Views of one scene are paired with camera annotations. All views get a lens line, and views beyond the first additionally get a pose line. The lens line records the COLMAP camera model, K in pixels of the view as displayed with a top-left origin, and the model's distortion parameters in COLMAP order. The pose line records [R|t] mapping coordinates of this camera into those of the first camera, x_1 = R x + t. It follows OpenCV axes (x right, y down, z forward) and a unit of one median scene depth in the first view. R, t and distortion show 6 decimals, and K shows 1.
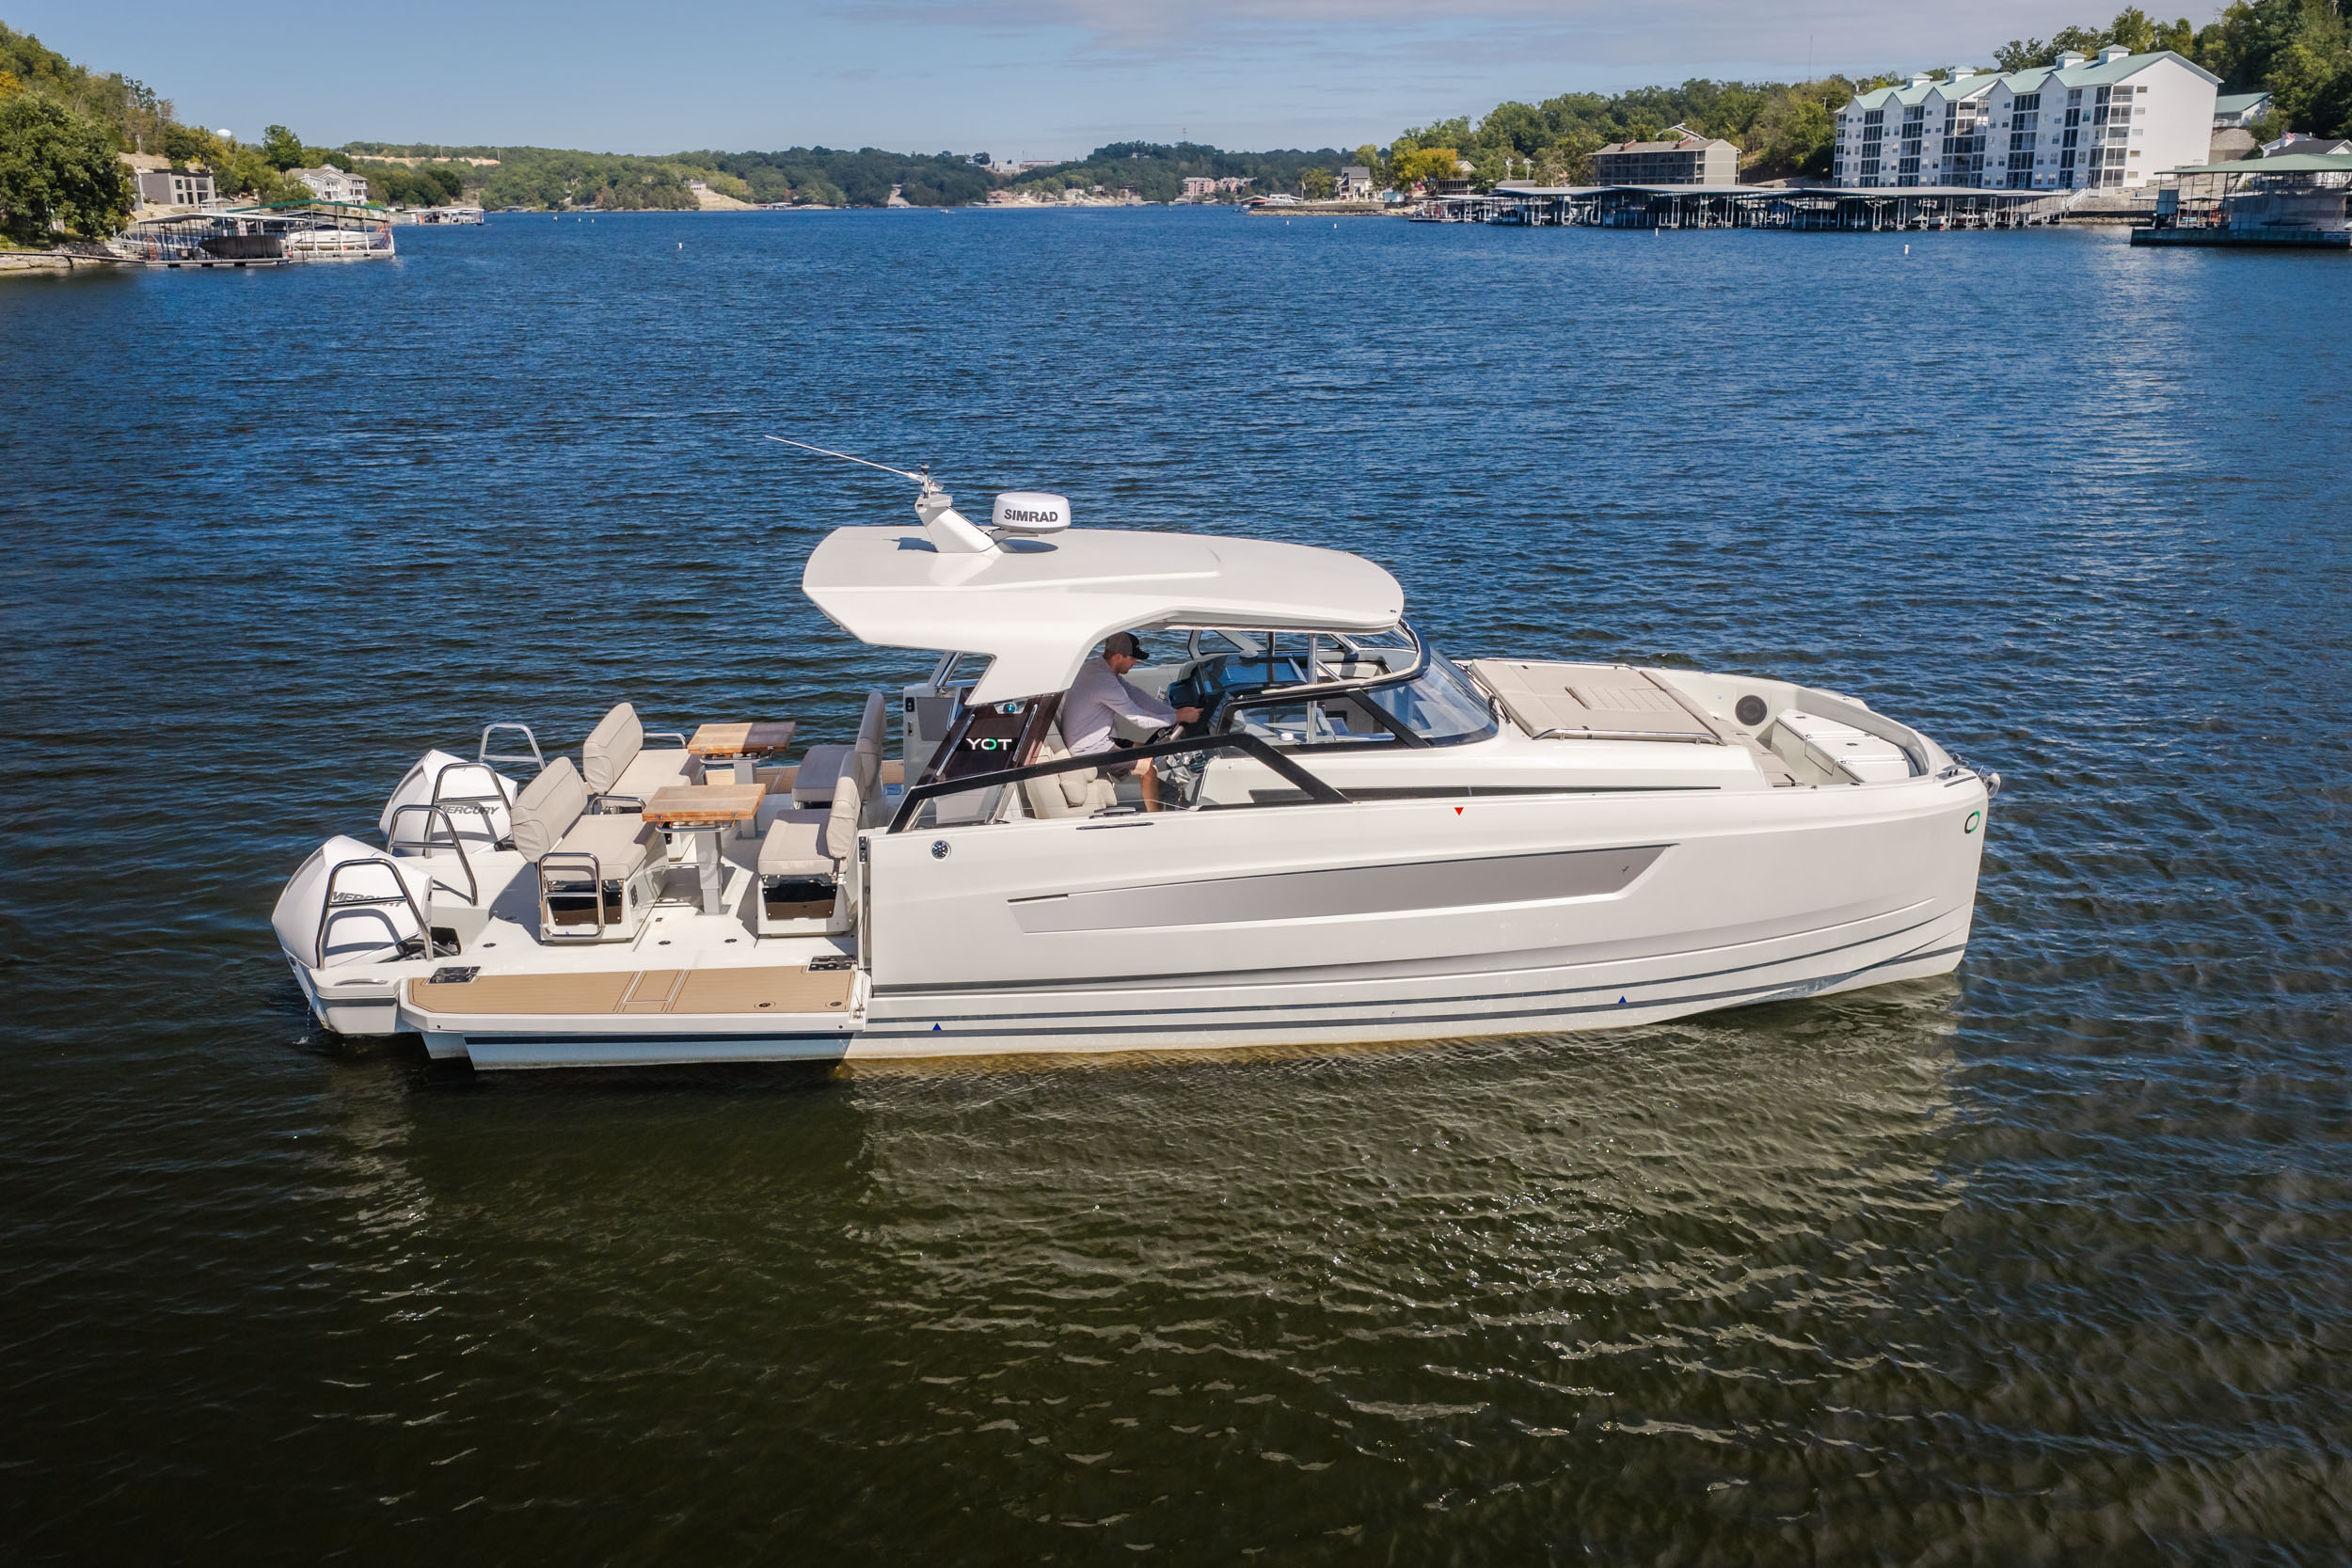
lens RADIAL K [[2017.8, 0, 1225.8], [0, 2017.8, 825.4], [0, 0, 1]] dist [0.020626, -0.032208]
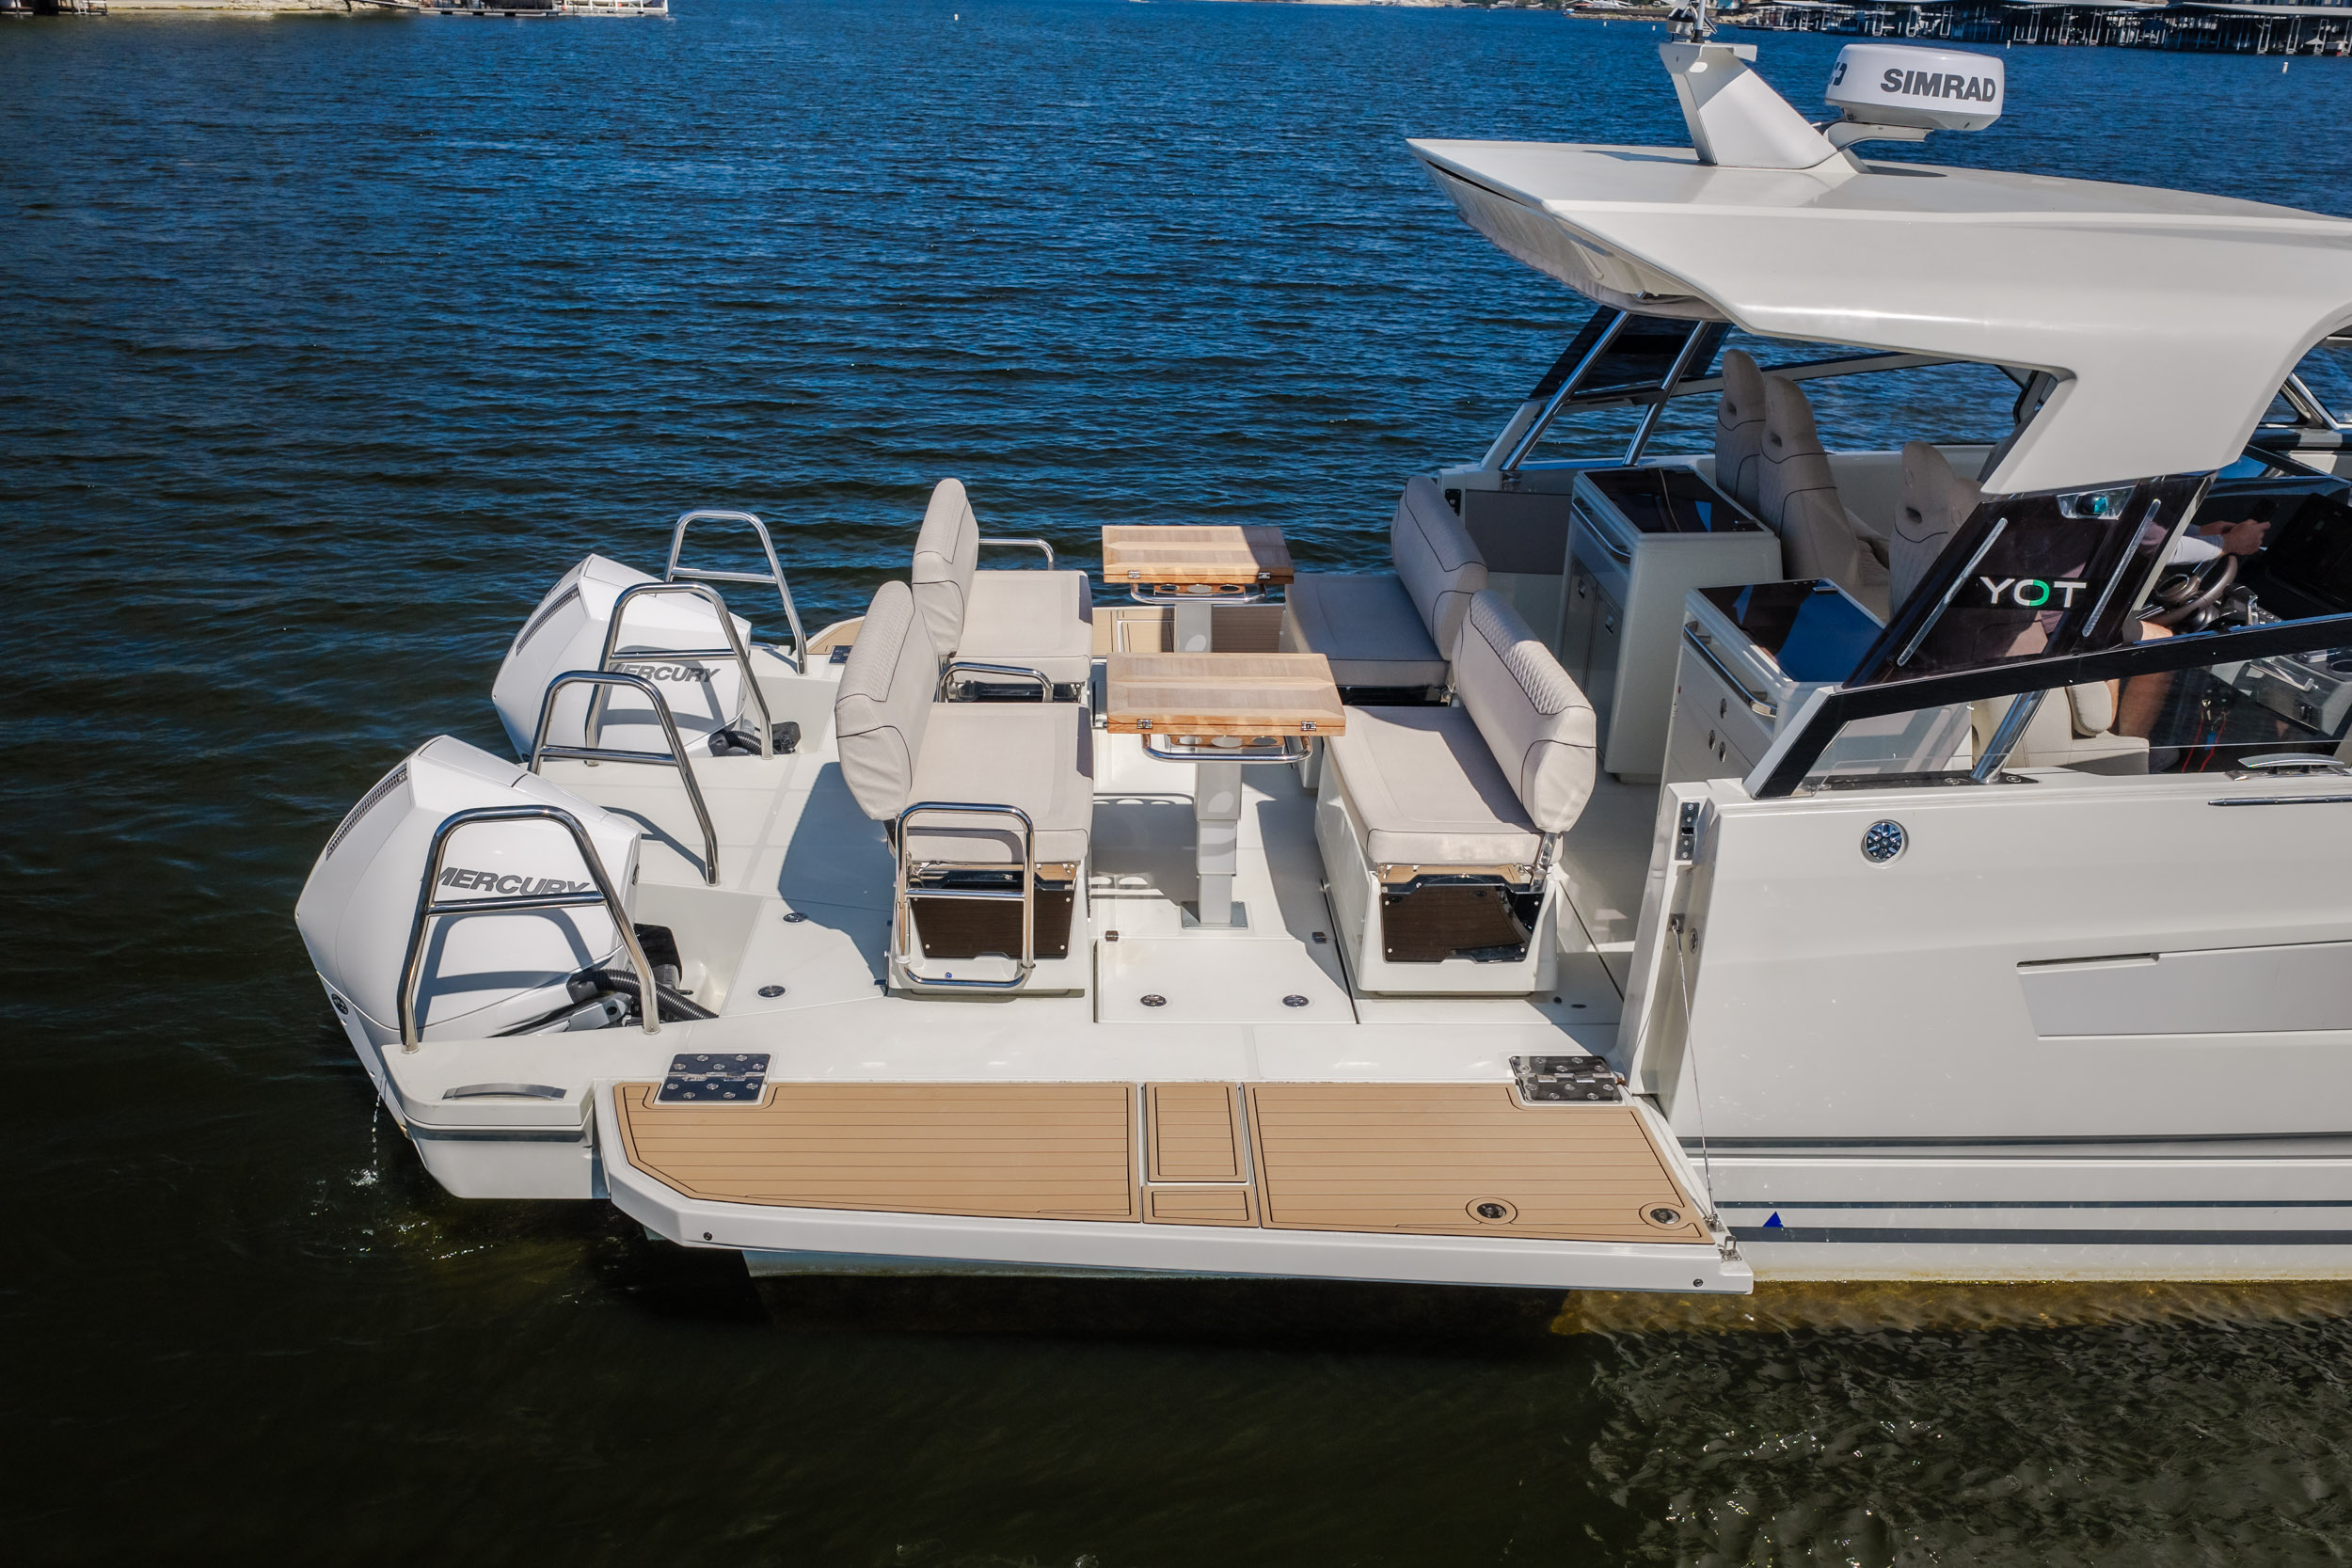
lens RADIAL K [[2017.8, 0, 1191.8], [0, 2017.8, 794.5], [0, 0, 1]] dist [0.020626, -0.032208]
pose [[0.999140, 0.037436, -0.017845, -0.228942], [-0.036059, 0.996749, 0.072049, -0.018685], [0.020484, -0.071344, 0.997241, 0.478067]]
